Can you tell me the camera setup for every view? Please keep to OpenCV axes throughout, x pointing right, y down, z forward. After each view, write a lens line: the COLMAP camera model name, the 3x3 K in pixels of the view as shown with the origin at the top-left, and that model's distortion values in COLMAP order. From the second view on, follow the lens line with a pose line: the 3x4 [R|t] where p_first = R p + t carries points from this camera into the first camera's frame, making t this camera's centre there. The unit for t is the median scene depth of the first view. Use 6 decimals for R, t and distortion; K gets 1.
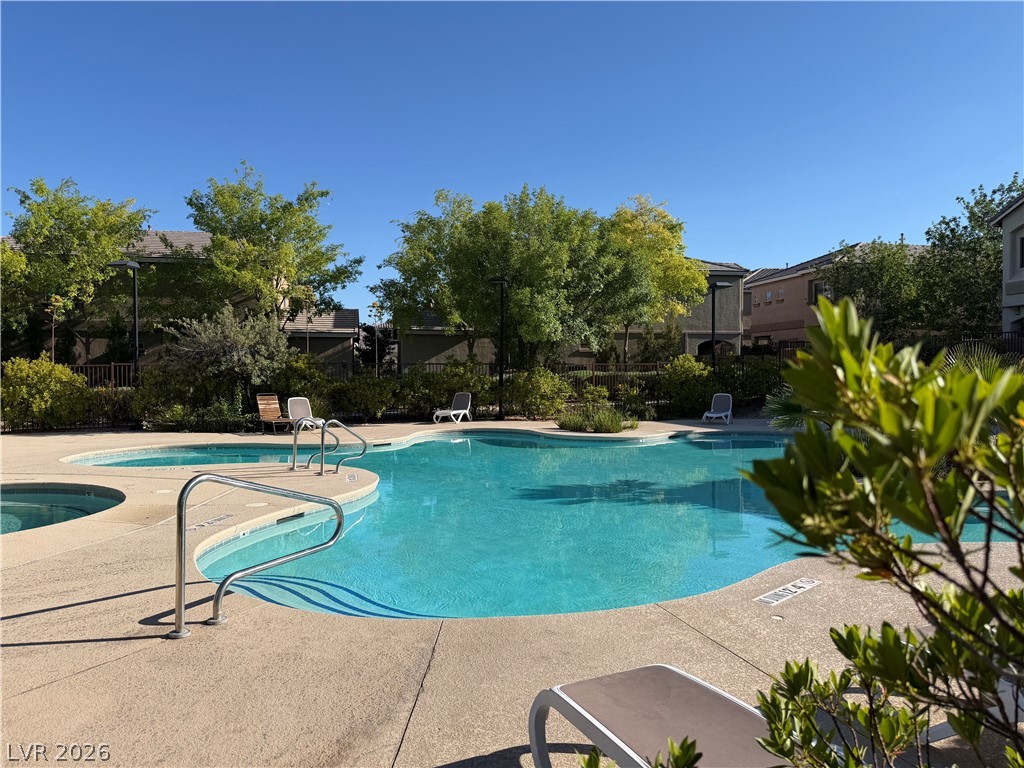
lens RADIAL K [[719.9, 0, 512.1], [0, 719.9, 385.2], [0, 0, 1]] dist [0.039322, -0.005570]
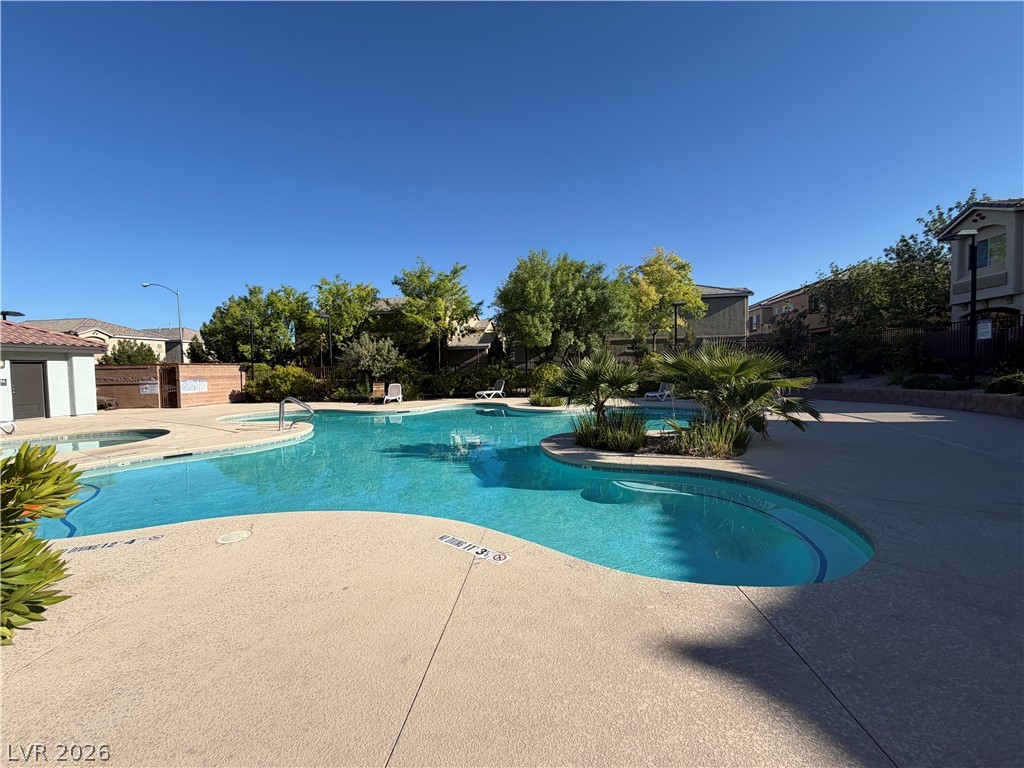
lens RADIAL K [[407.9, 0, 511.6], [0, 407.9, 385.5], [0, 0, 1]] dist [0.004047, 0.000927]
pose [[0.935236, -0.003581, -0.354007, 0.220172], [0.012239, 0.999678, 0.022222, 0.001403], [0.353813, -0.025116, 0.934979, 0.106805]]
